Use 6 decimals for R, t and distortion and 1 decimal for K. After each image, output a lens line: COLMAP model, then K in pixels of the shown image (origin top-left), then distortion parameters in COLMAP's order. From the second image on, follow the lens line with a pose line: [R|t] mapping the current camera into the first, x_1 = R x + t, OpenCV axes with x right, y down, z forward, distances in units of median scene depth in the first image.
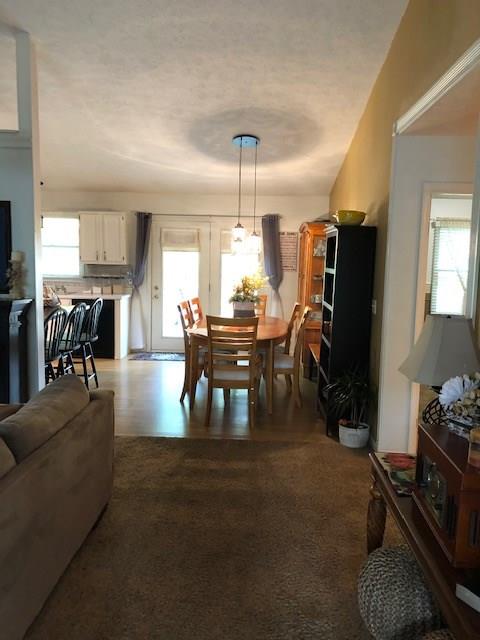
lens RADIAL K [[525.7, 0, 252.8], [0, 525.7, 309.7], [0, 0, 1]] dist [0.018301, -0.021296]
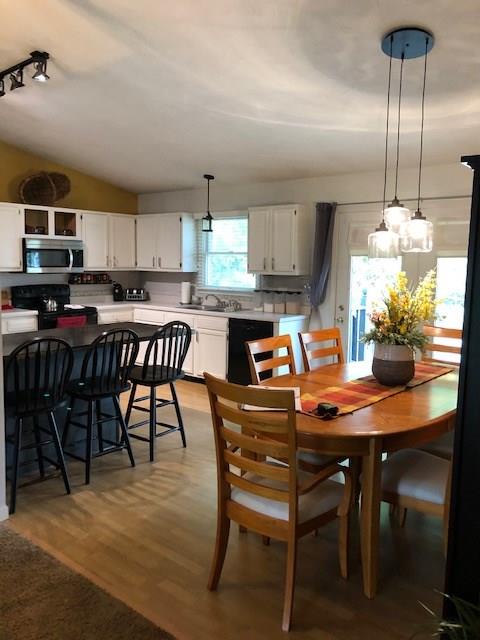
lens RADIAL K [[525.7, 0, 245.6], [0, 525.7, 313.5], [0, 0, 1]] dist [0.018301, -0.021296]
pose [[0.801316, 0.044202, -0.596606, 0.140924], [-0.058222, 0.998295, -0.004237, -0.023640], [0.595402, 0.038131, 0.802523, 0.357093]]
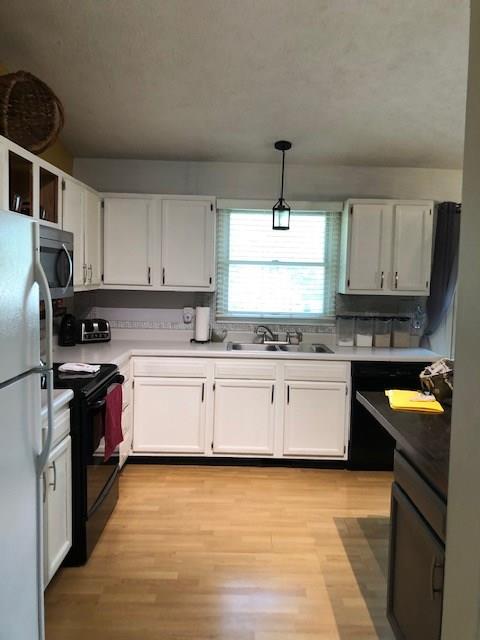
lens RADIAL K [[525.7, 0, 245.4], [0, 525.7, 314.1], [0, 0, 1]] dist [0.018301, -0.021296]
pose [[0.998742, -0.006284, 0.049752, -0.450865], [0.008082, 0.999319, -0.036008, -0.046548], [-0.049492, 0.036365, 0.998112, 0.446637]]
